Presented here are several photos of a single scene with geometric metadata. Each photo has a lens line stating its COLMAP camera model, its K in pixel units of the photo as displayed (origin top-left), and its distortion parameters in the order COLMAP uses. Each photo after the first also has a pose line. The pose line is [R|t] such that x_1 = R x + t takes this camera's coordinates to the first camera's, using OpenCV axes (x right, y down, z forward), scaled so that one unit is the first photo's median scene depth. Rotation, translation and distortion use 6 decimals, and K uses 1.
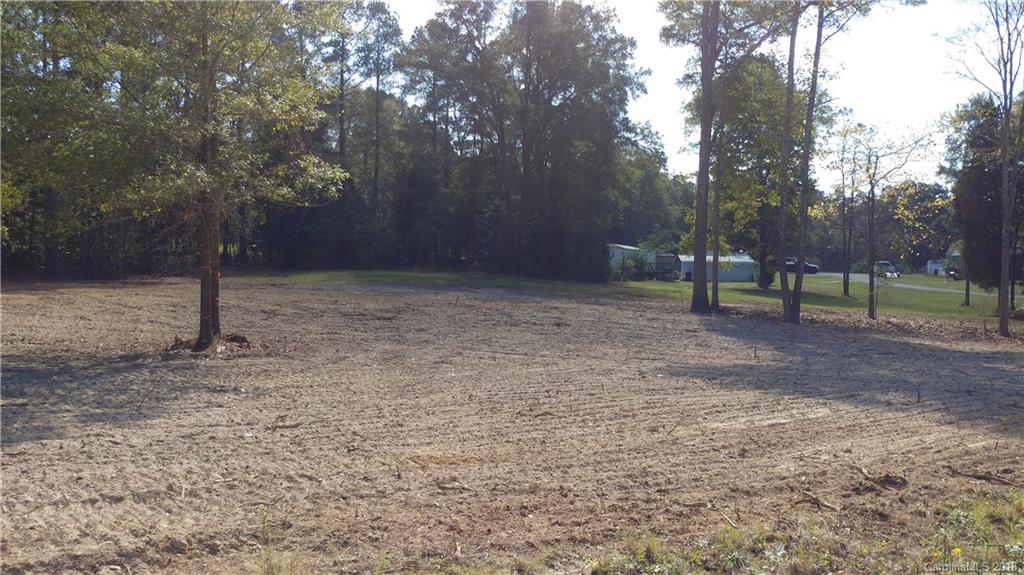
lens RADIAL K [[848.6, 0, 522.2], [0, 848.6, 292.9], [0, 0, 1]] dist [-0.048964, 0.101909]
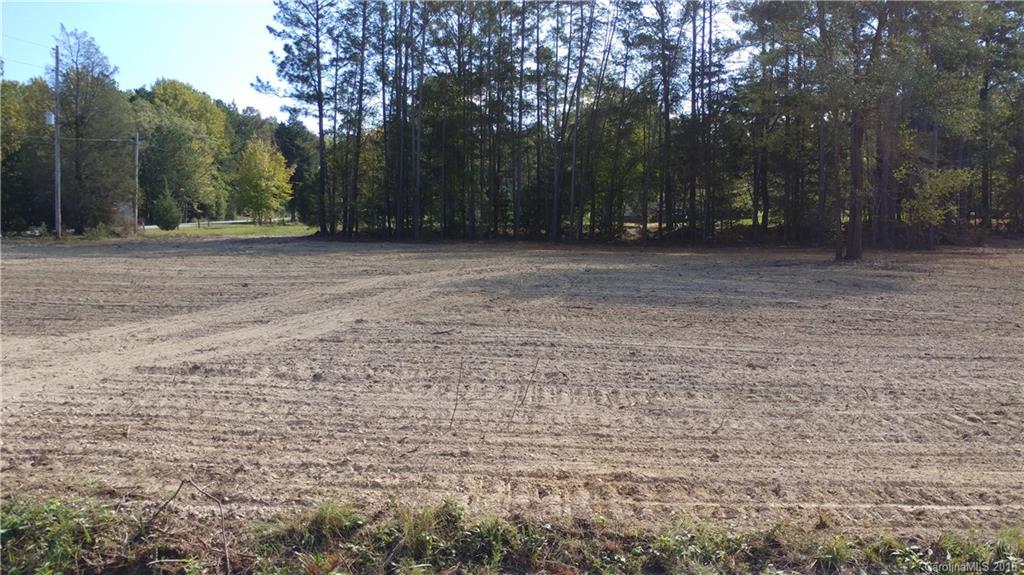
lens RADIAL K [[850.9, 0, 517.8], [0, 850.9, 291.6], [0, 0, 1]] dist [-0.046989, 0.082529]
pose [[0.782469, 0.027575, -0.622079, -0.134580], [-0.003794, 0.999212, 0.039521, -0.001707], [0.622679, -0.028564, 0.781956, -0.109769]]
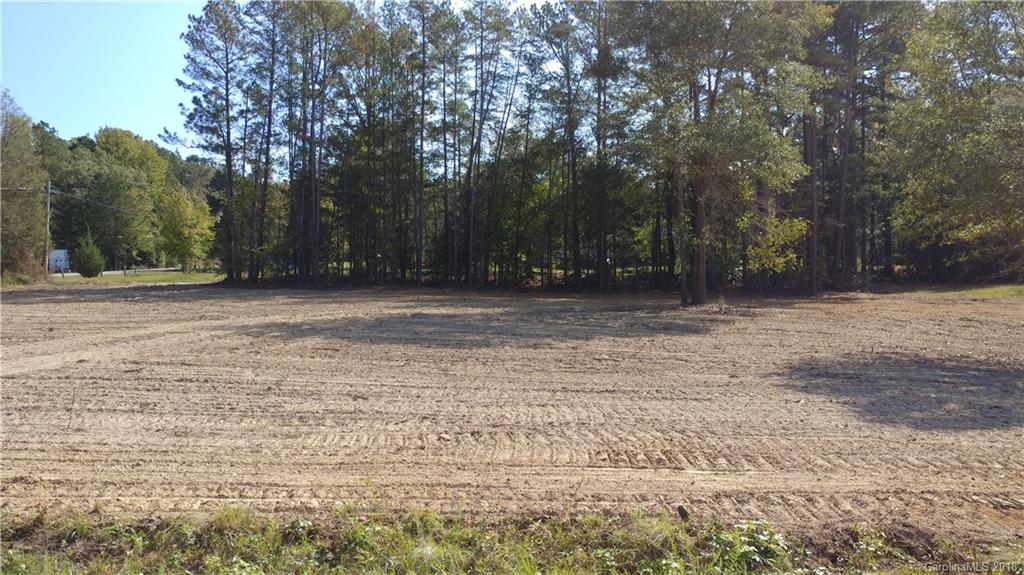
lens RADIAL K [[850.9, 0, 517.8], [0, 850.9, 291.6], [0, 0, 1]] dist [-0.046989, 0.082529]
pose [[0.803665, -0.008075, -0.595027, -0.076385], [-0.001454, 0.999878, -0.015532, -0.001383], [0.595080, 0.013348, 0.803556, -0.086037]]
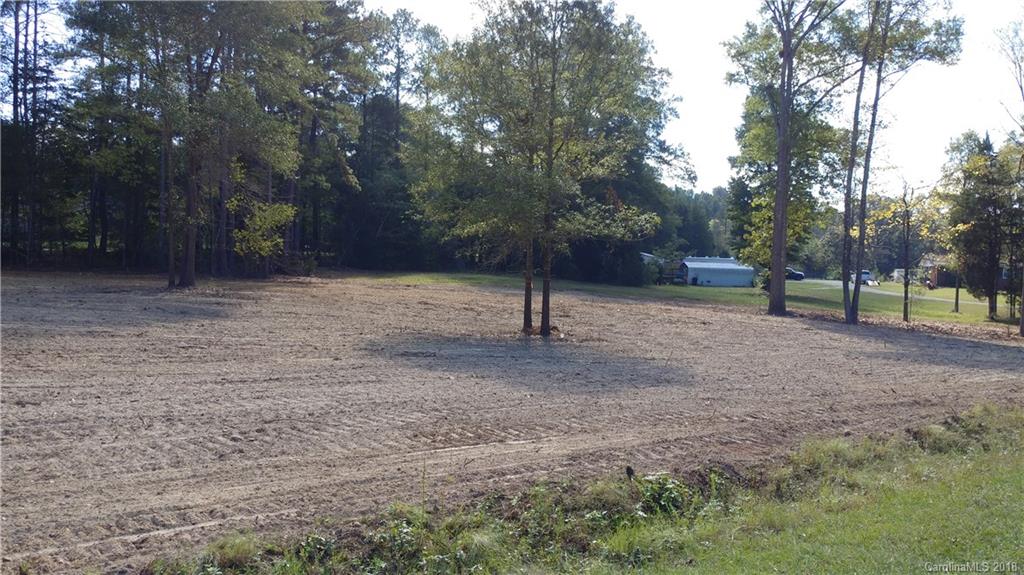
lens RADIAL K [[850.9, 0, 517.8], [0, 850.9, 291.6], [0, 0, 1]] dist [-0.046989, 0.082529]
pose [[0.998206, 0.017869, 0.057151, -0.125227], [-0.017865, 0.999840, -0.000581, -0.001947], [-0.057152, -0.000441, 0.998365, -0.106770]]
